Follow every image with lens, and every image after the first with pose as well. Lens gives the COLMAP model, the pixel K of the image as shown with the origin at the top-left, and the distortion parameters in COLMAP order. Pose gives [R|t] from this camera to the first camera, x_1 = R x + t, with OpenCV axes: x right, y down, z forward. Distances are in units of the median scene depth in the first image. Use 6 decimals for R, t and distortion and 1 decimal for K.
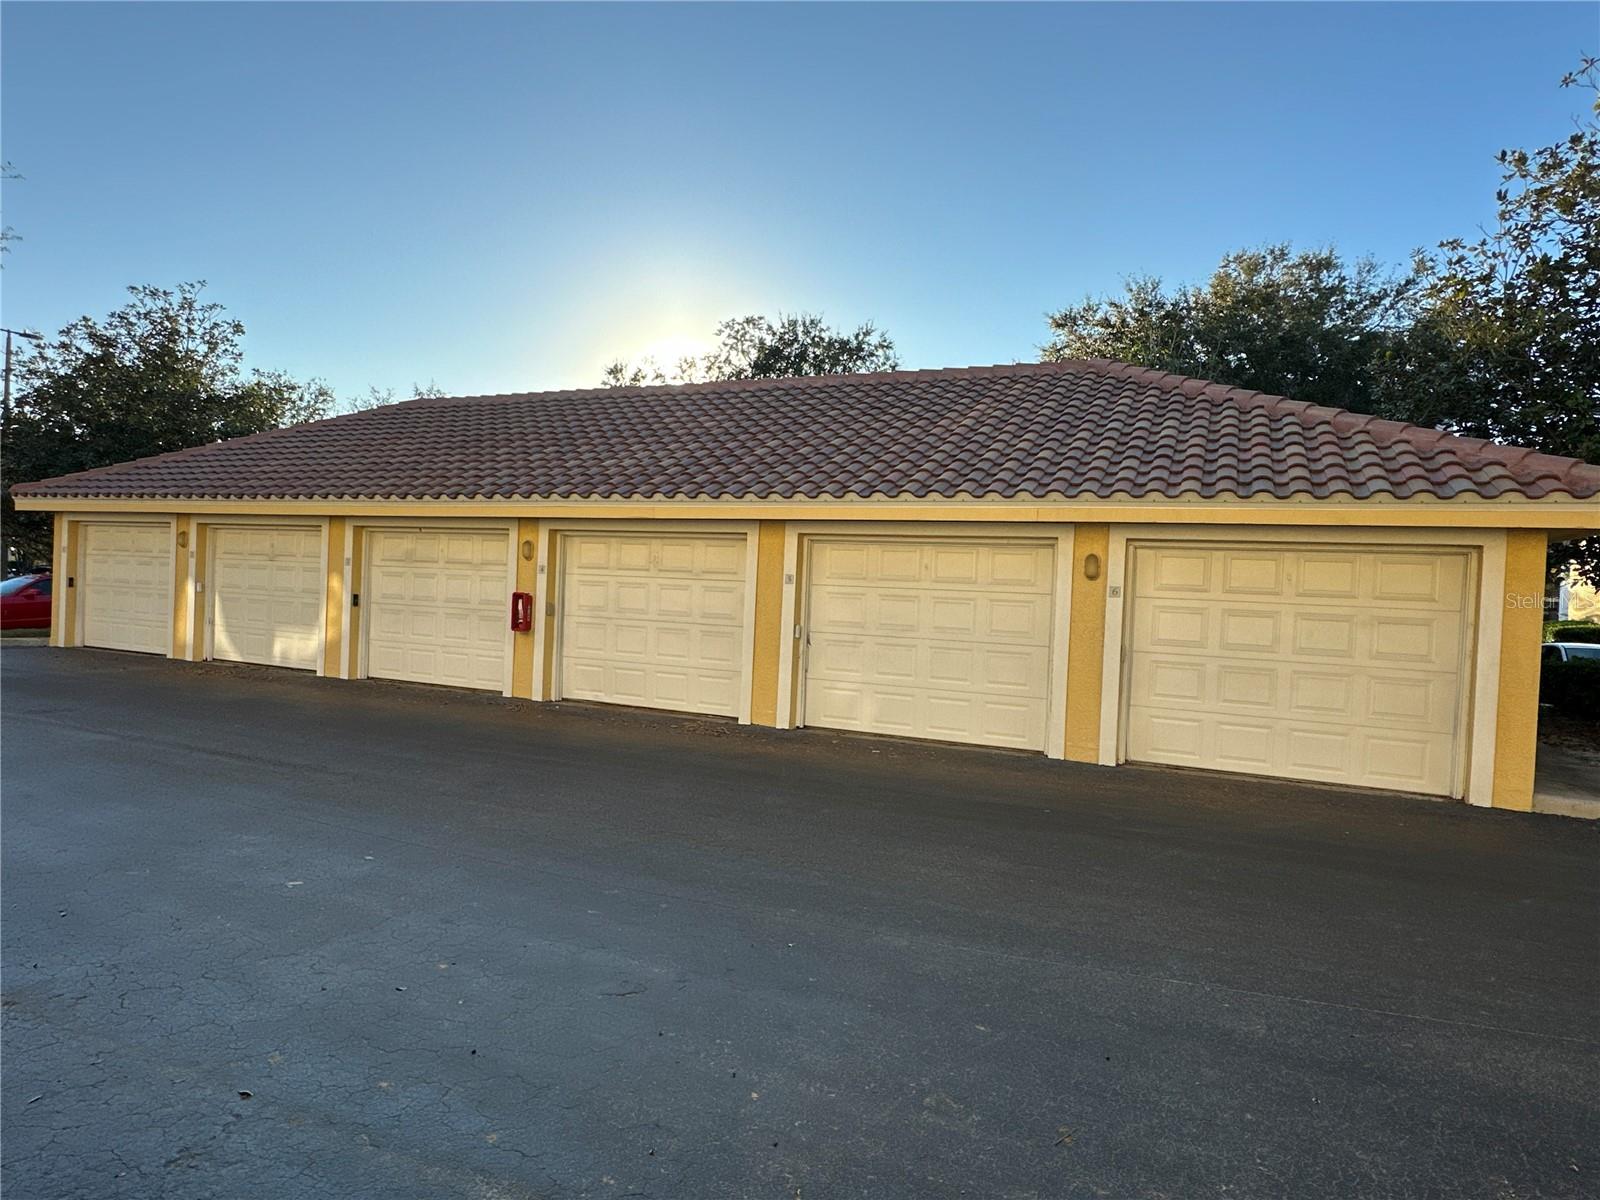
lens RADIAL K [[932.8, 0, 800.0], [0, 932.8, 600.0], [0, 0, 1]] dist [-0.000793, -0.000122]
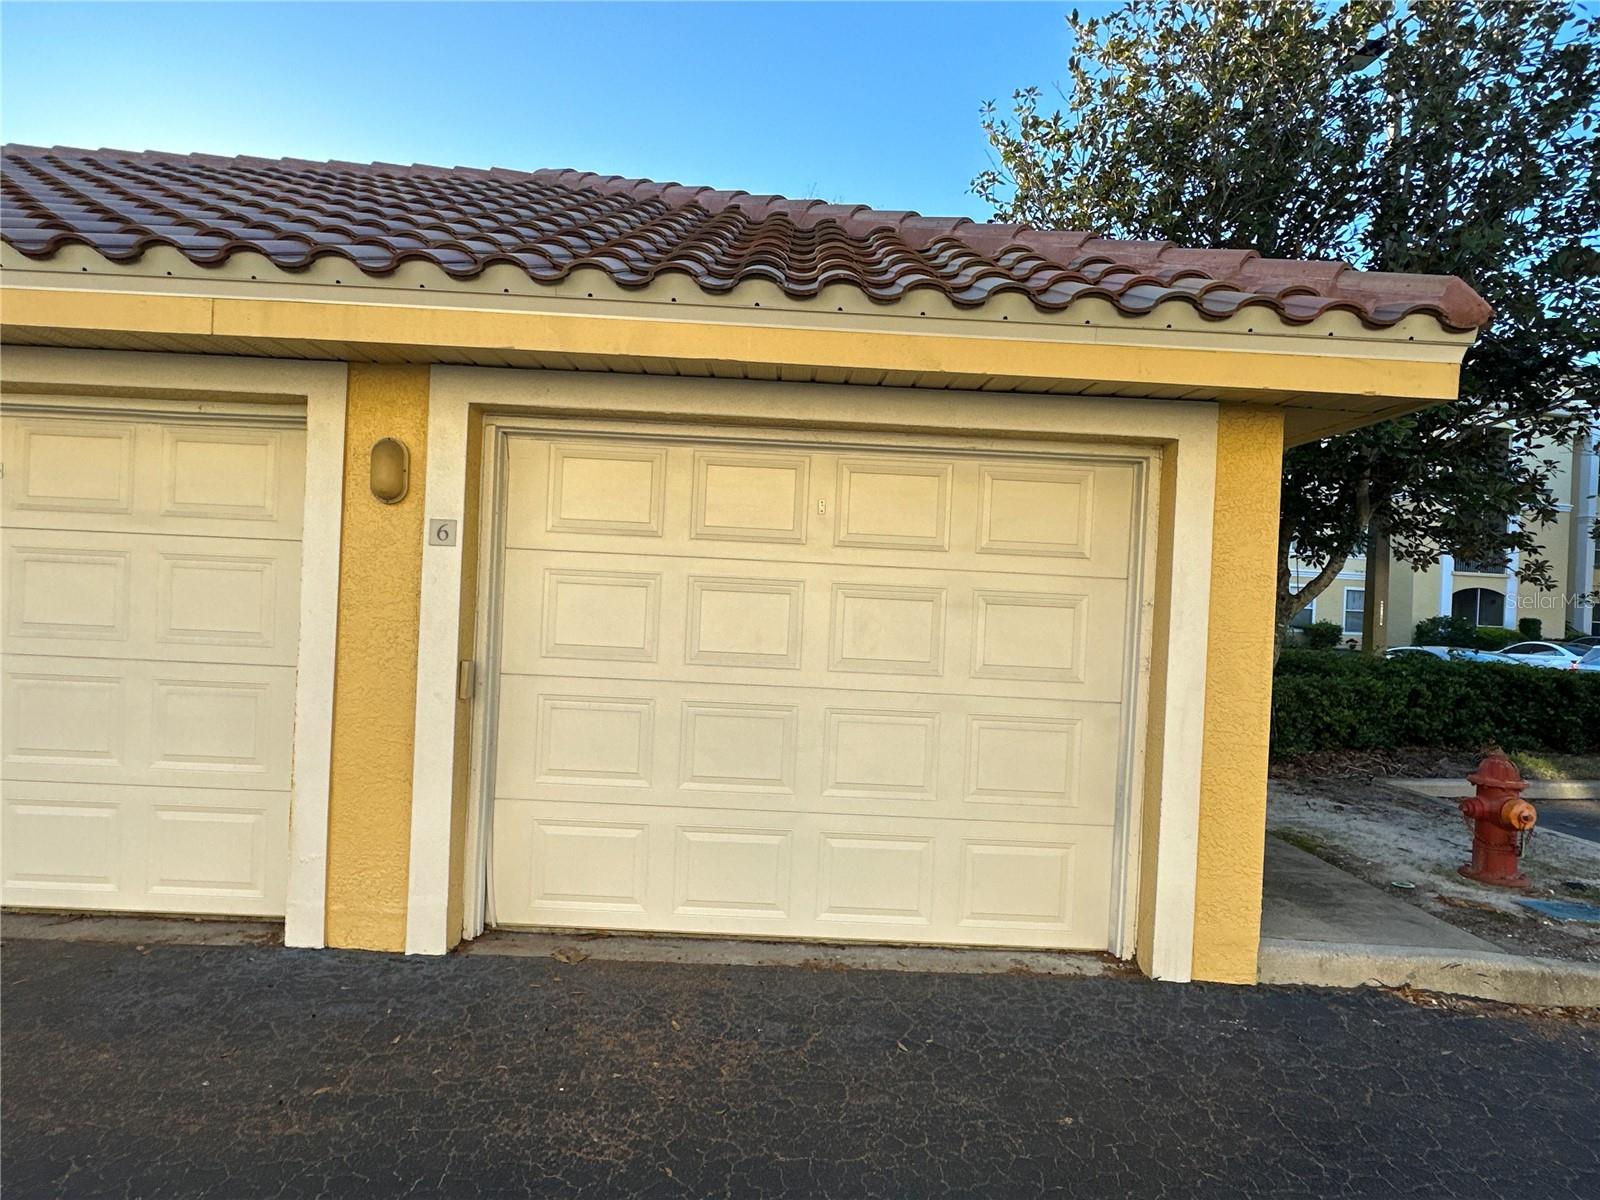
lens RADIAL K [[932.8, 0, 800.0], [0, 932.8, 600.0], [0, 0, 1]] dist [-0.000793, -0.000122]
pose [[0.905957, -0.003918, 0.423351, 0.316611], [-0.000096, 0.999955, 0.009462, 0.017649], [-0.423369, -0.008613, 0.905916, 0.580628]]
